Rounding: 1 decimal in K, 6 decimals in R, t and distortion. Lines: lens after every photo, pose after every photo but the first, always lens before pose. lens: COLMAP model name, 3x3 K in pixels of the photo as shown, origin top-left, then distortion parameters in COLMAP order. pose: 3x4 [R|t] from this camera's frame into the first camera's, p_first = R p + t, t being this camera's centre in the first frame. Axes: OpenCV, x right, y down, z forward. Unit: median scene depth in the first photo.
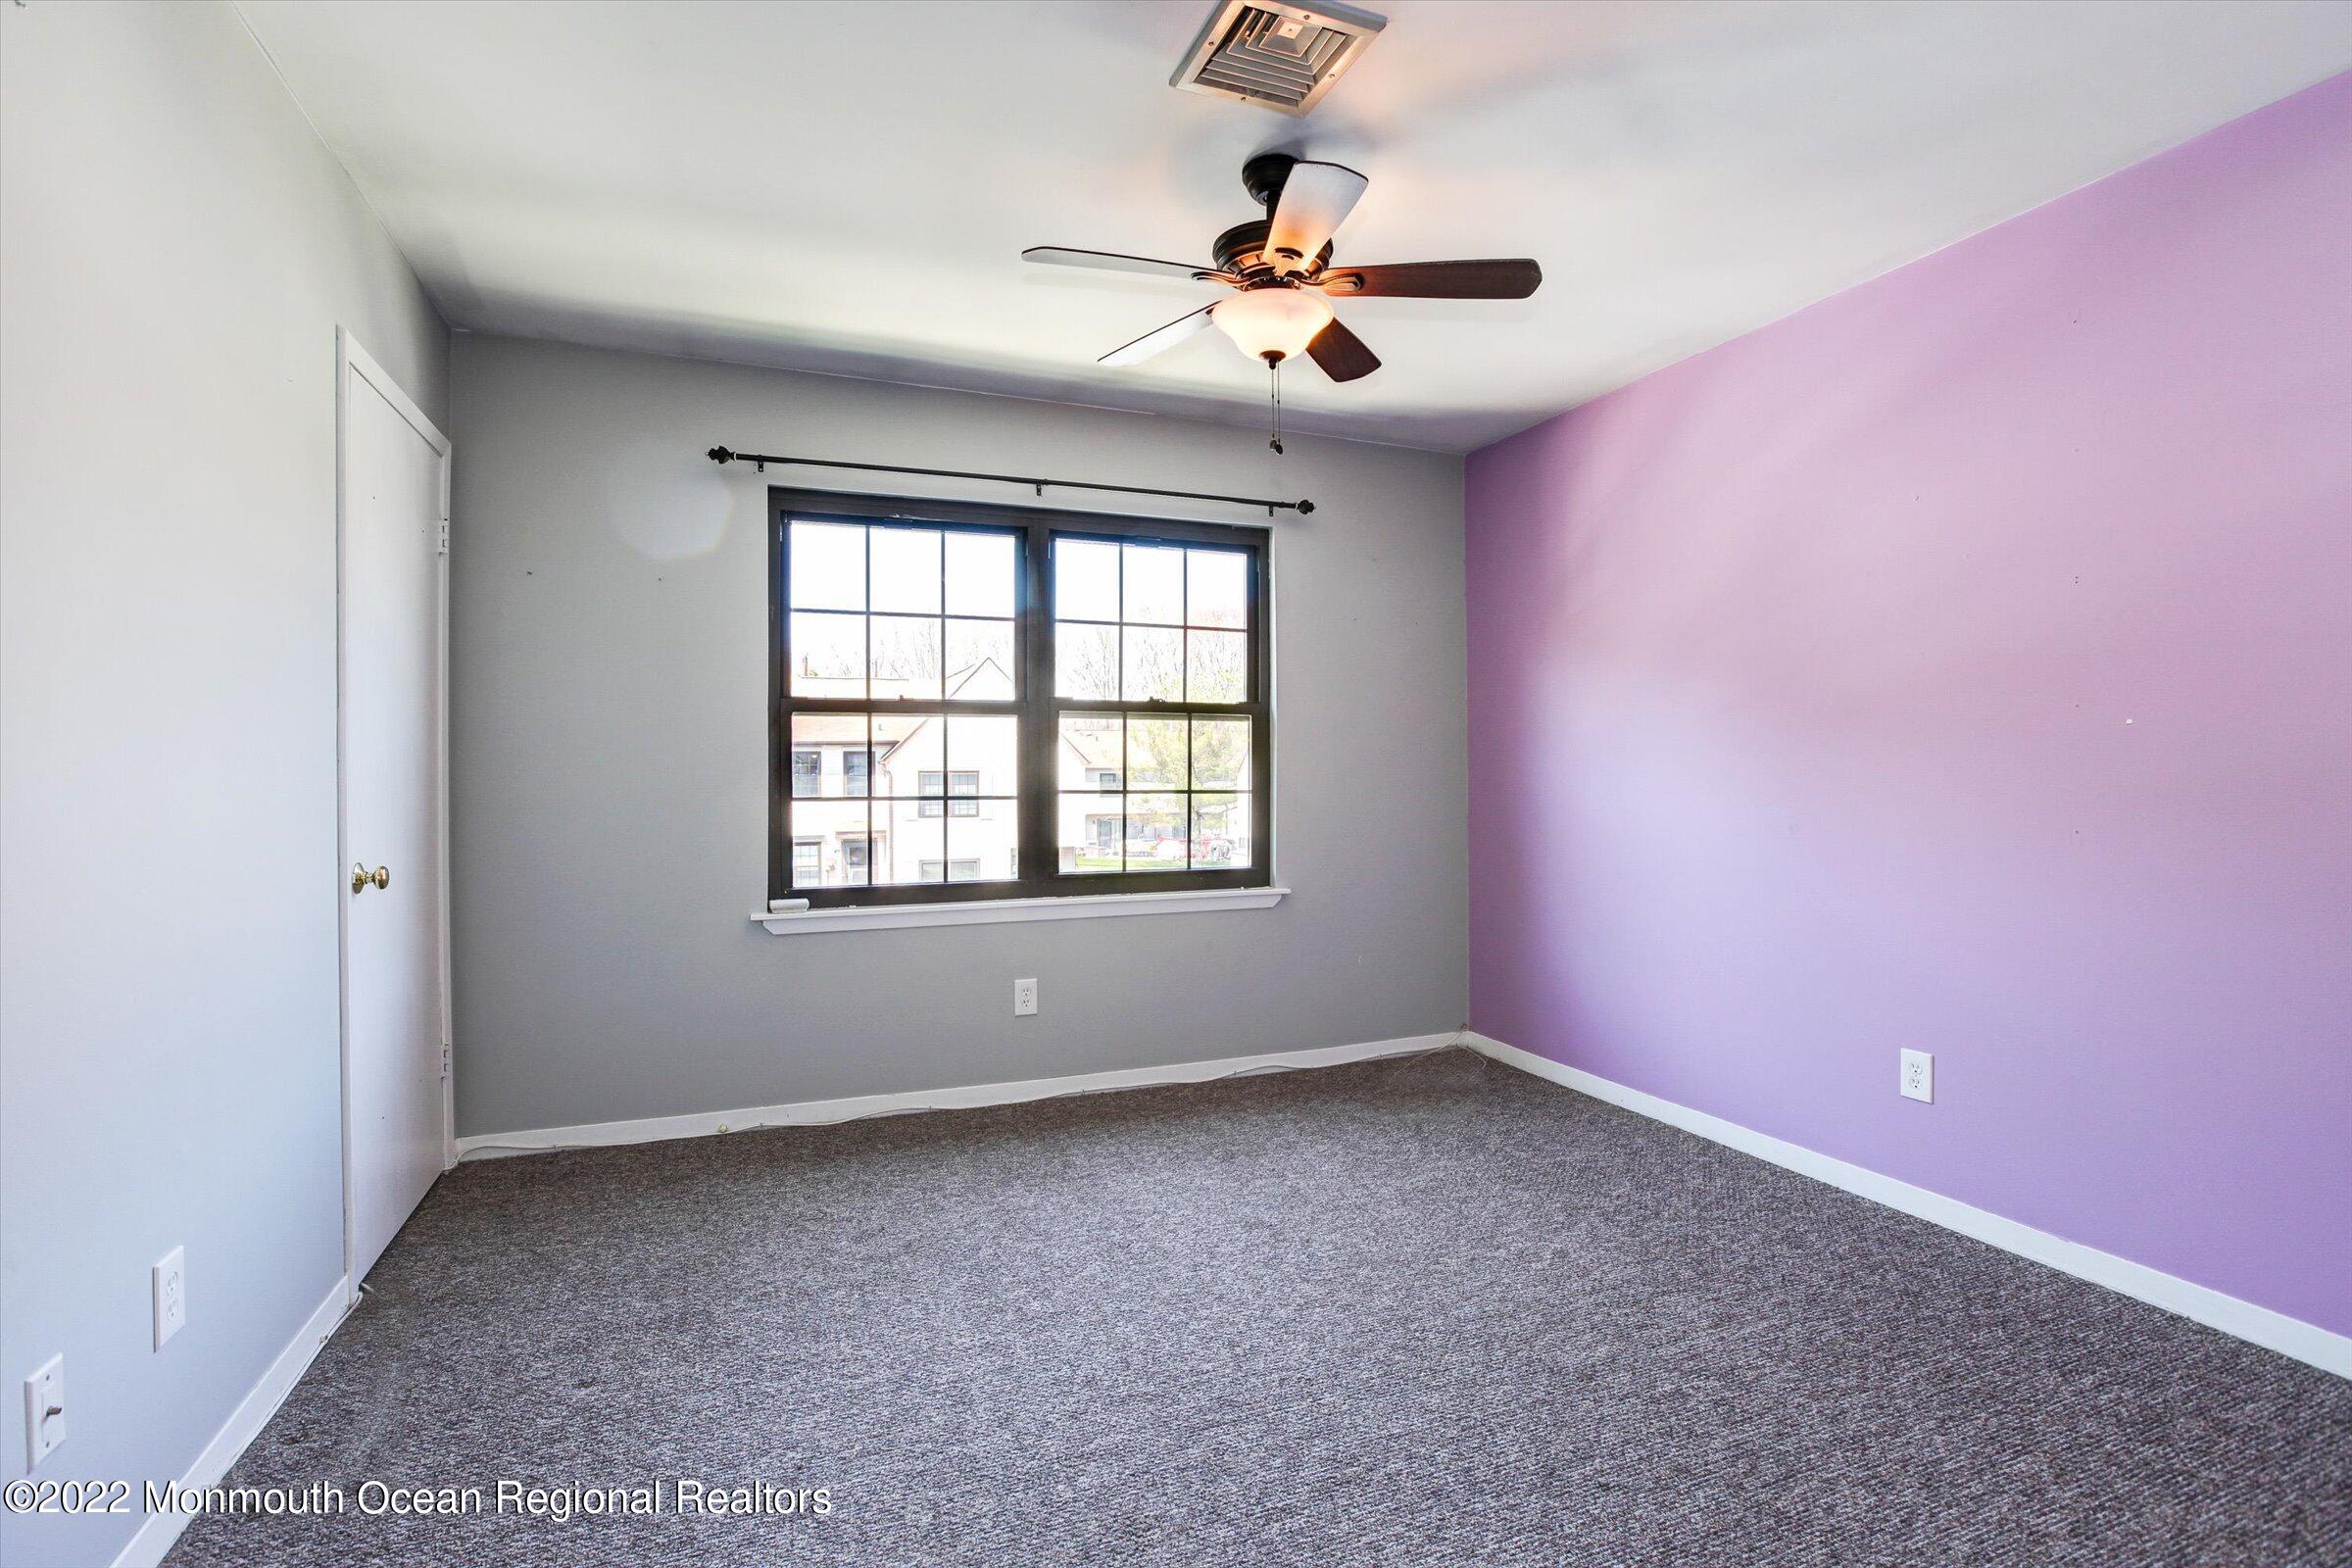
lens RADIAL K [[1079.7, 0, 1166.4], [0, 1079.7, 779.0], [0, 0, 1]] dist [-0.056911, 0.021242]
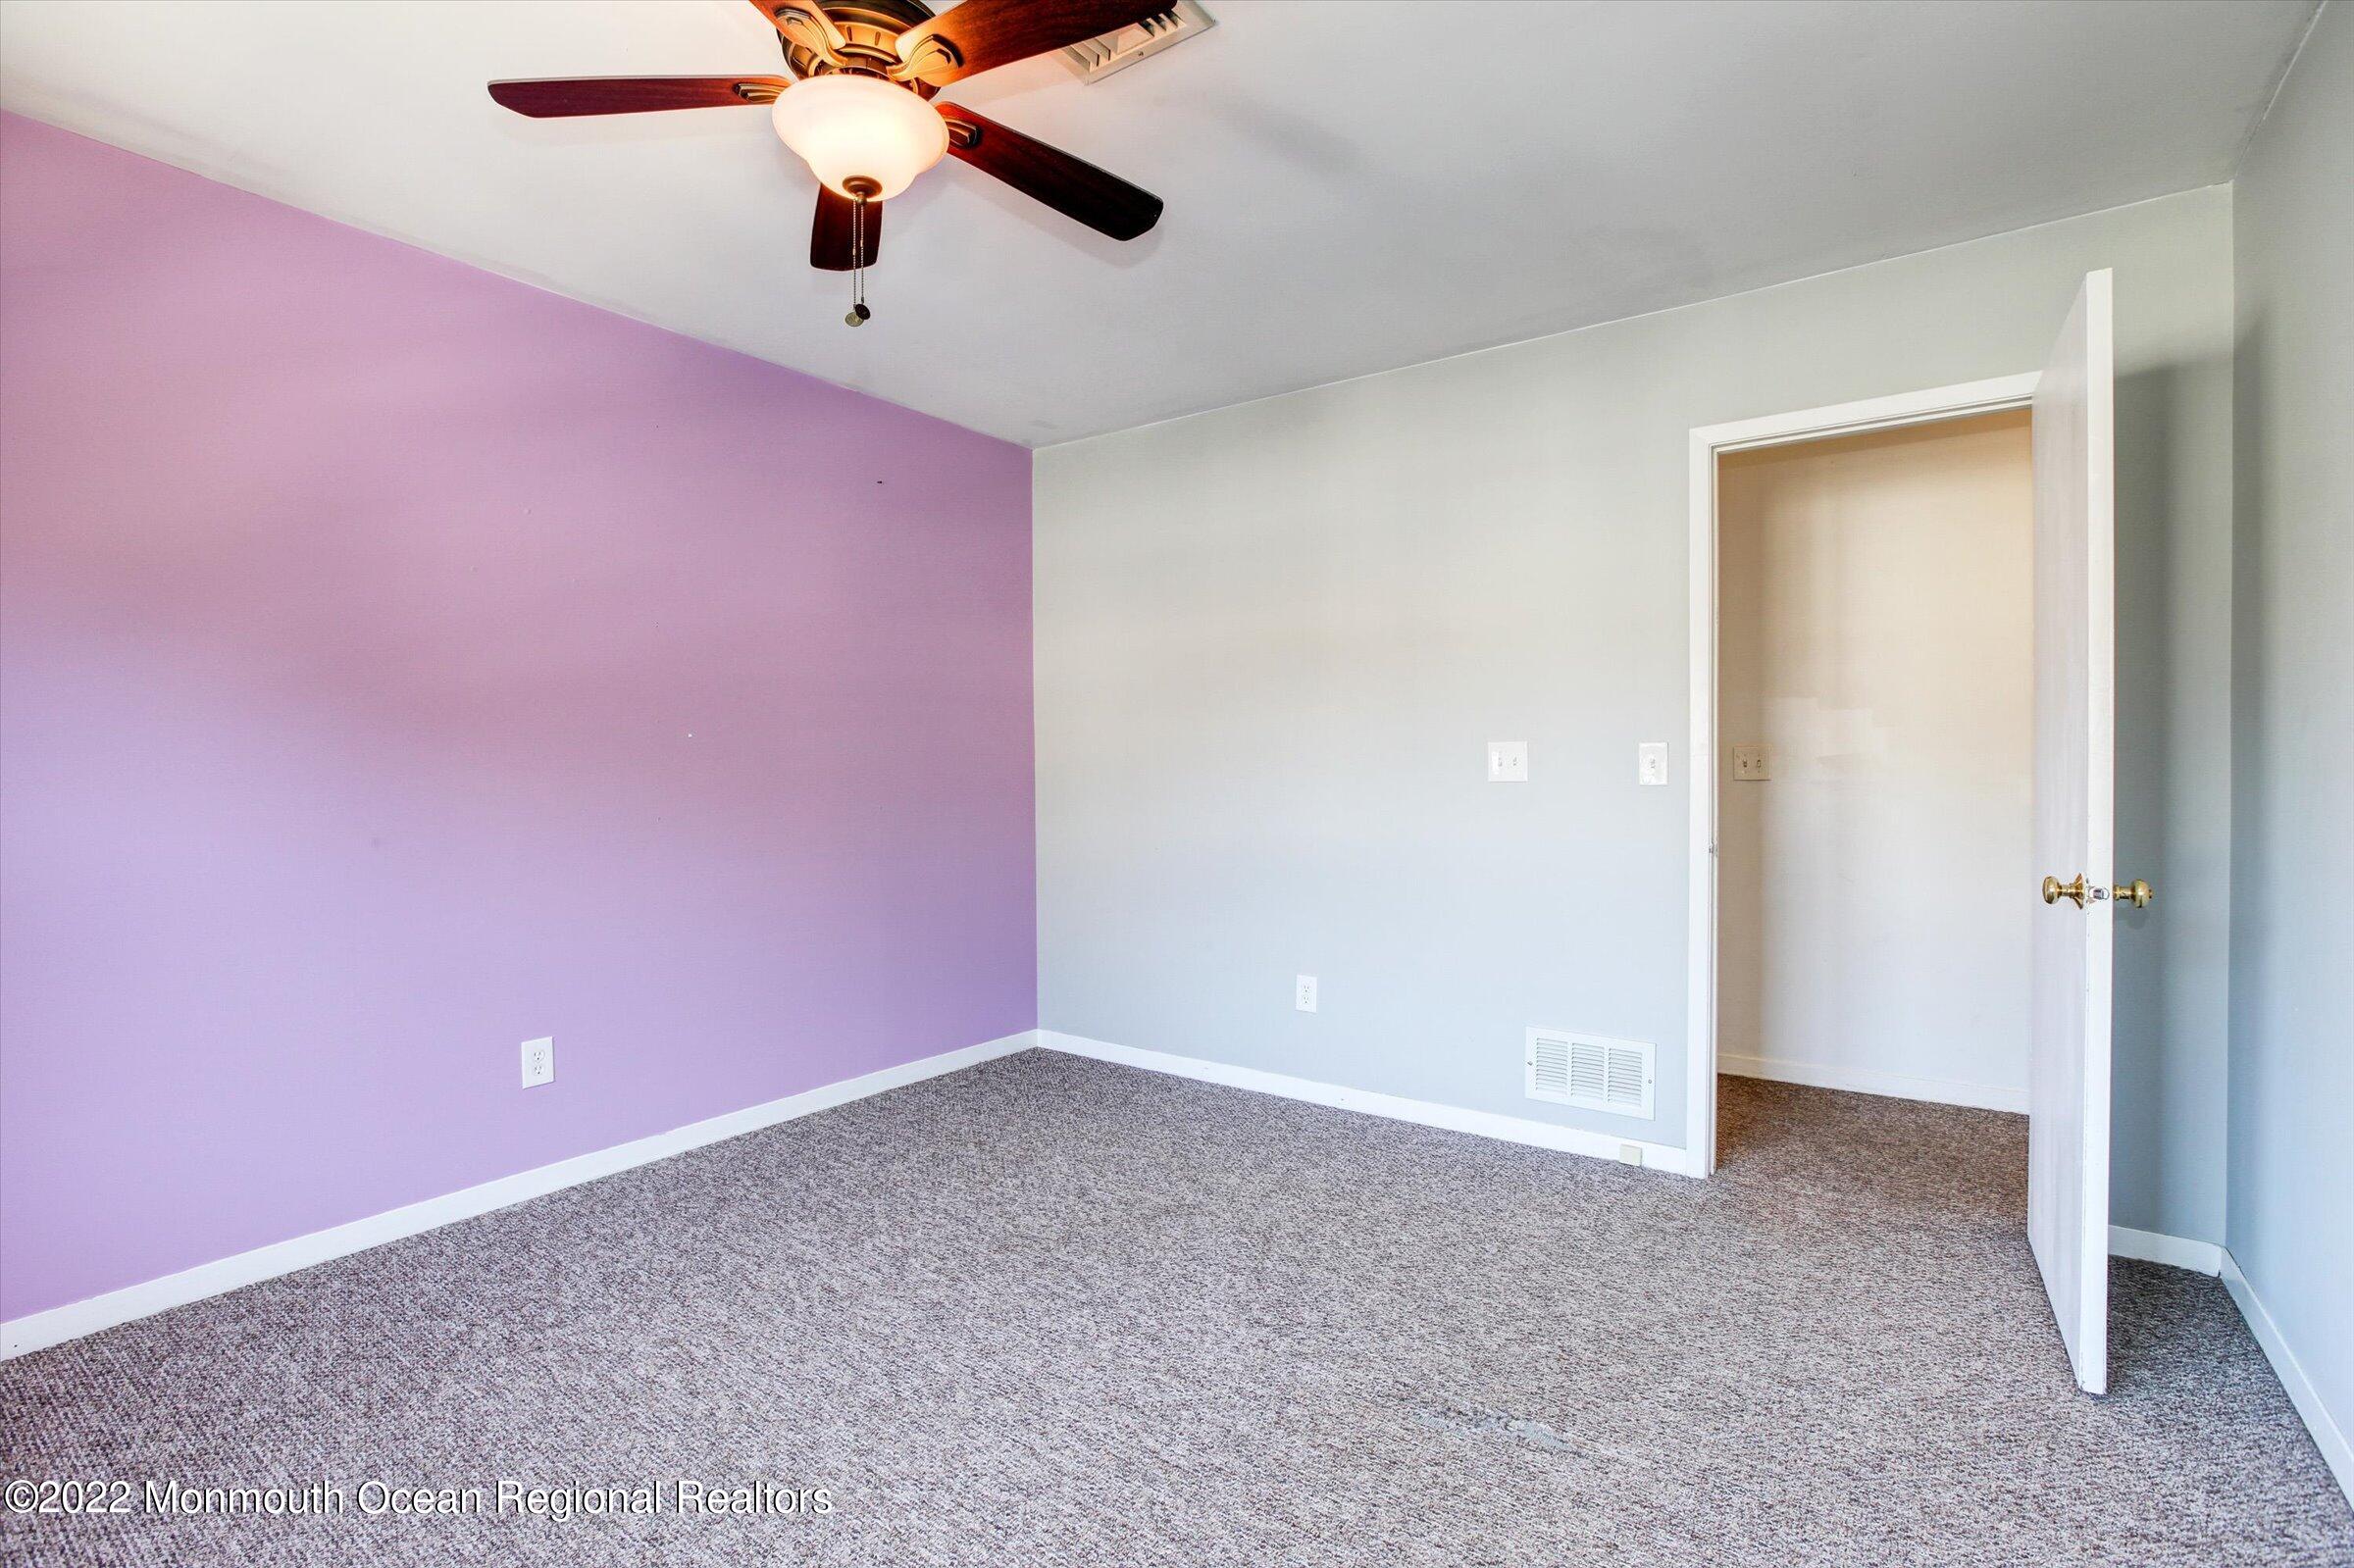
lens RADIAL K [[1080.5, 0, 1167.4], [0, 1080.5, 779.0], [0, 0, 1]] dist [-0.056911, 0.021242]
pose [[-0.538562, -0.004119, 0.842576, -0.554266], [0.015652, 0.999767, 0.014892, -0.006464], [-0.842441, 0.021208, -0.538371, 1.120140]]
